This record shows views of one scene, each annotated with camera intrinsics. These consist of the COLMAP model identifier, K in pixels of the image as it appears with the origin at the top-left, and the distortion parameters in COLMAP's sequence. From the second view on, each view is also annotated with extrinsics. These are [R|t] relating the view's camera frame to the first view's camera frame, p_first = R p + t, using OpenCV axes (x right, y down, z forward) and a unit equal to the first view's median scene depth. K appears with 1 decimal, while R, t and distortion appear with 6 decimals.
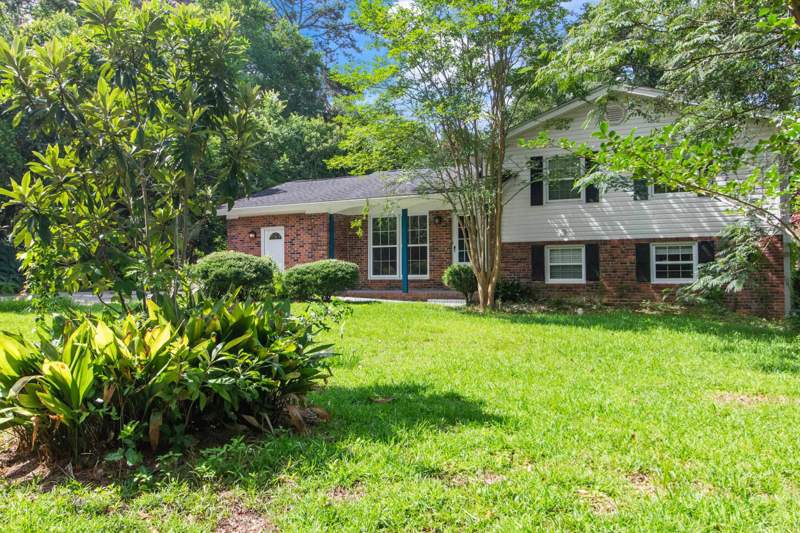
lens RADIAL K [[637.0, 0, 399.4], [0, 637.0, 267.4], [0, 0, 1]] dist [-0.013841, 0.000028]
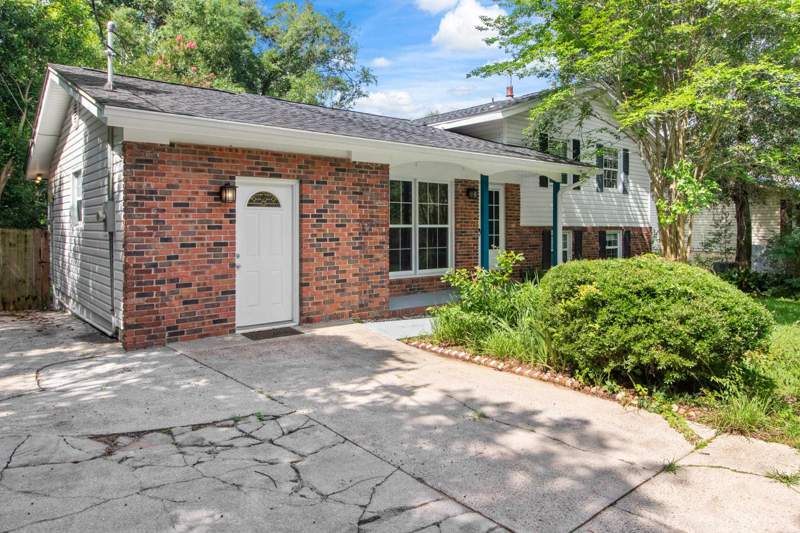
lens RADIAL K [[528.9, 0, 392.5], [0, 528.9, 224.4], [0, 0, 1]] dist [0.002145, -0.000674]
pose [[0.406521, 0.013456, 0.913542, -0.554263], [-0.008373, 0.999904, -0.011002, -0.032336], [-0.913603, -0.003177, 0.406595, 0.866572]]
